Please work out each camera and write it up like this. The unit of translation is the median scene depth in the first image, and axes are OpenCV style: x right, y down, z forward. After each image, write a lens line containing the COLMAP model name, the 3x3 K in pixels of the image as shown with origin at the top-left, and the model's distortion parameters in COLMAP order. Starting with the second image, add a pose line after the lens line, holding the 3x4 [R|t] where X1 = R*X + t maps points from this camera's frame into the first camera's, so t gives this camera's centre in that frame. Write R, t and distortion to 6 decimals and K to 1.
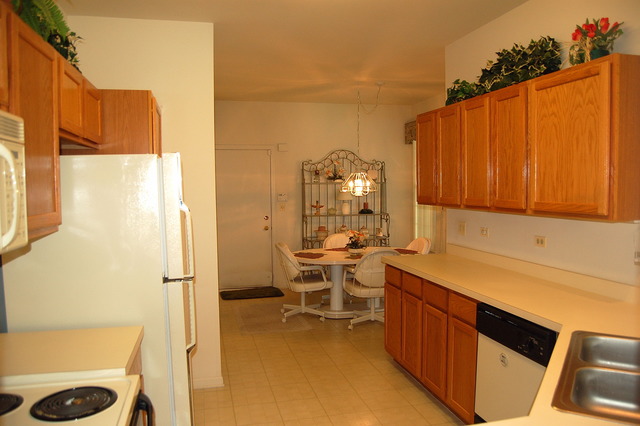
lens RADIAL K [[510.2, 0, 321.9], [0, 510.2, 221.0], [0, 0, 1]] dist [-0.058410, 0.000327]
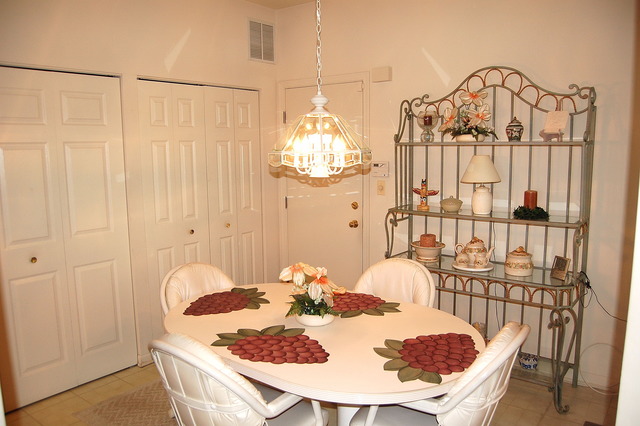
lens RADIAL K [[510.2, 0, 321.9], [0, 510.2, 221.0], [0, 0, 1]] dist [-0.058410, 0.000327]
pose [[0.624307, 0.120380, -0.771848, 0.304262], [-0.056512, 0.992426, 0.109072, -0.048216], [0.779132, -0.024476, 0.626382, 0.622286]]
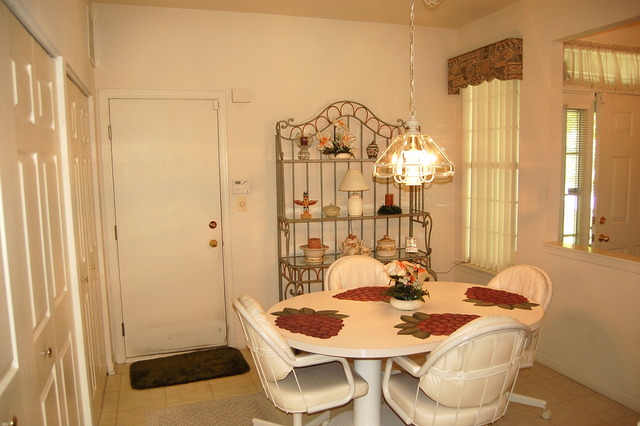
lens RADIAL K [[510.2, 0, 321.9], [0, 510.2, 221.0], [0, 0, 1]] dist [-0.058410, 0.000327]
pose [[0.995512, -0.017526, 0.092999, -0.043037], [0.014058, 0.999186, 0.037811, -0.029230], [-0.093586, -0.036334, 0.994948, 0.444900]]
